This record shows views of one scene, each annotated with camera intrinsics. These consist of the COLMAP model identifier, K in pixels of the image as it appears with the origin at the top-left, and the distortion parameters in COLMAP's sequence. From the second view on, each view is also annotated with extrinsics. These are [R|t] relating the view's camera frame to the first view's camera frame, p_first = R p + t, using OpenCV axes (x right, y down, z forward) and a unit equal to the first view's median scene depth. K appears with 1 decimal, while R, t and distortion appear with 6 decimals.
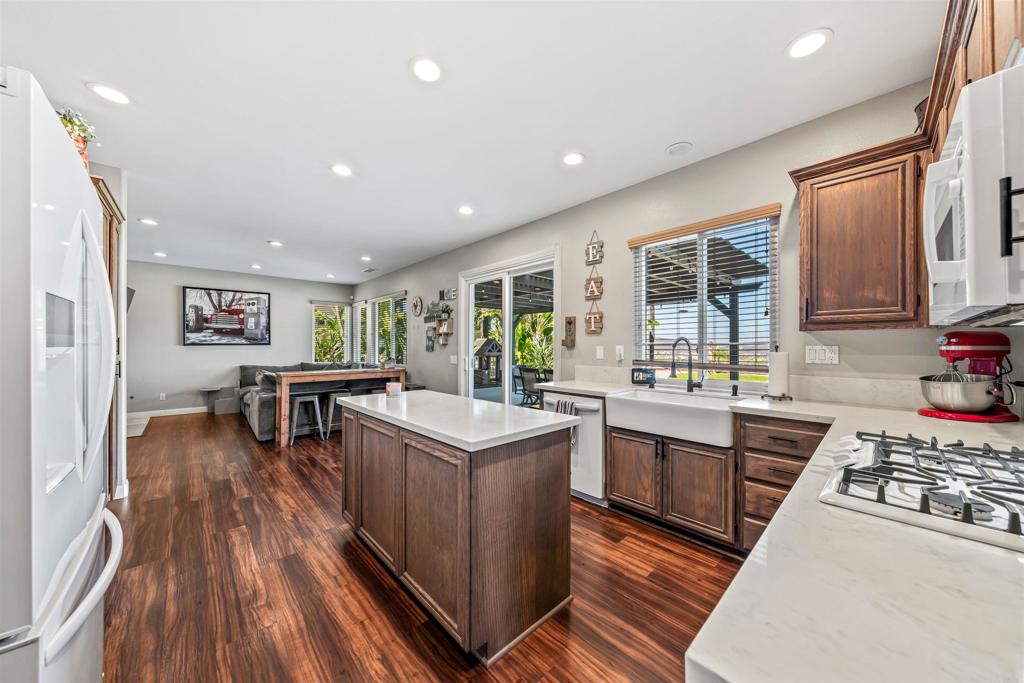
lens RADIAL K [[347.9, 0, 513.6], [0, 347.9, 347.2], [0, 0, 1]] dist [-0.002069, -0.000167]
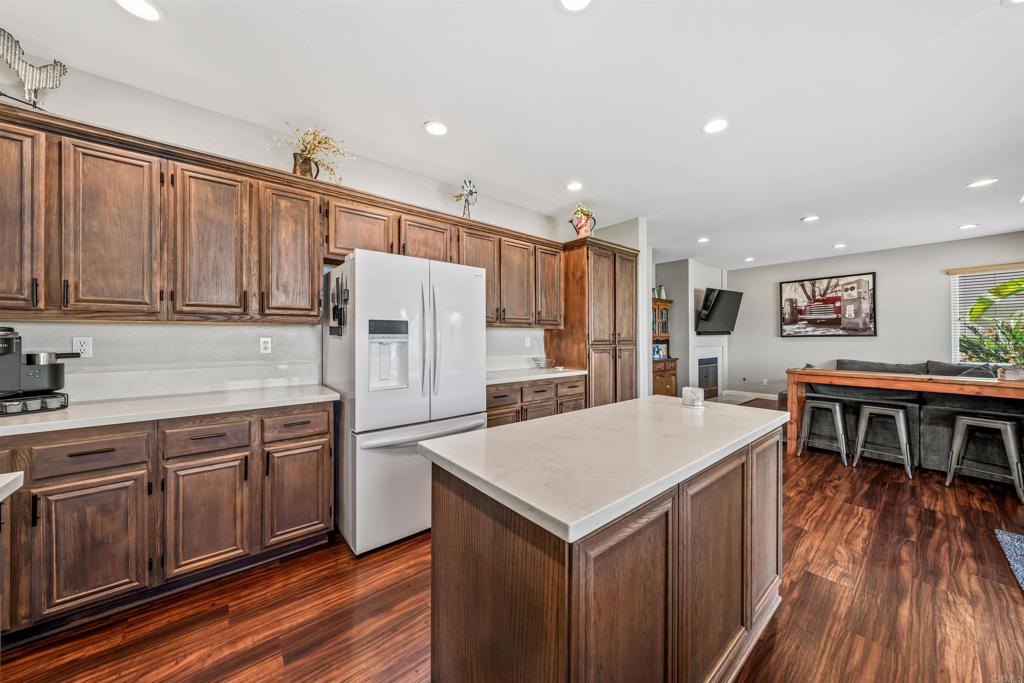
lens RADIAL K [[347.9, 0, 524.2], [0, 347.9, 332.5], [0, 0, 1]] dist [-0.002069, -0.000167]
pose [[-0.035755, -0.016698, -0.999221, 0.146703], [-0.002926, 0.999858, -0.016604, 0.000374], [0.999356, 0.002330, -0.035799, 0.244971]]
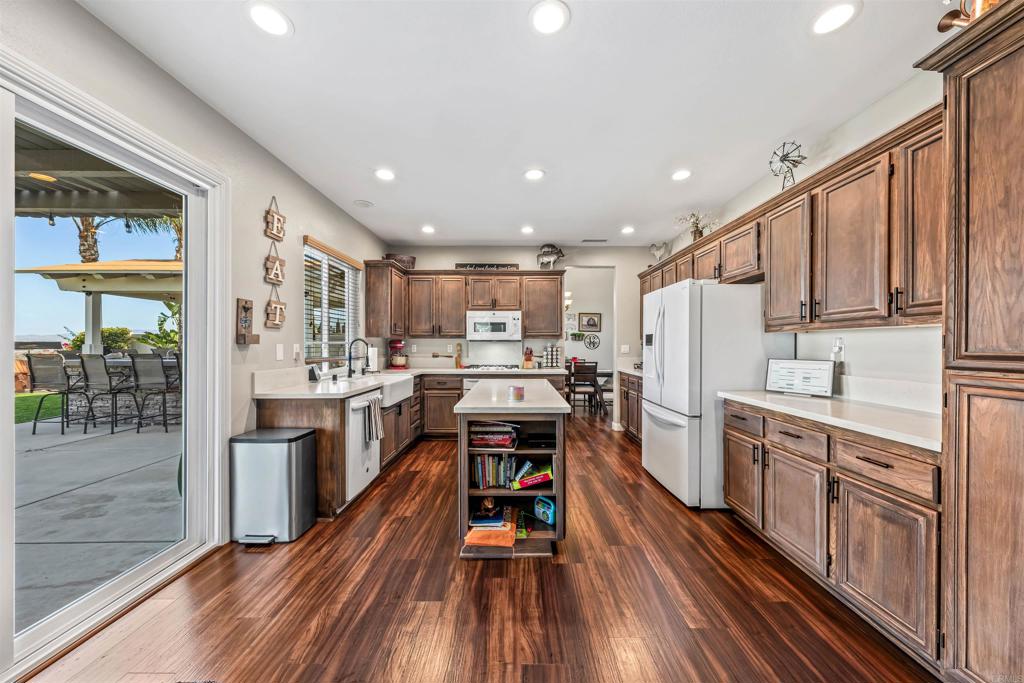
lens RADIAL K [[347.9, 0, 509.9], [0, 347.9, 345.0], [0, 0, 1]] dist [-0.002069, -0.000167]
pose [[-0.721421, -0.001986, 0.692494, -0.351658], [-0.000182, 0.999996, 0.002678, -0.001737], [-0.692497, 0.001805, -0.721418, 0.608713]]
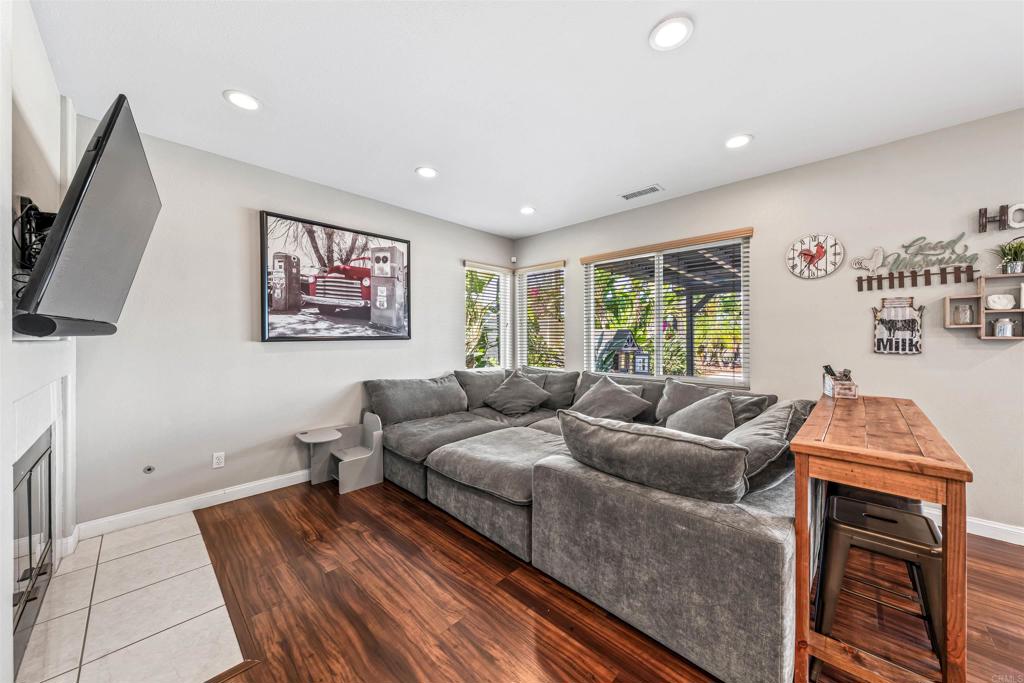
lens RADIAL K [[347.9, 0, 530.5], [0, 347.9, 339.4], [0, 0, 1]] dist [-0.002069, -0.000167]
pose [[0.996628, -0.003969, 0.081951, -0.634775], [0.003740, 0.999989, 0.002948, -0.007997], [-0.081962, -0.002631, 0.996632, 0.517057]]
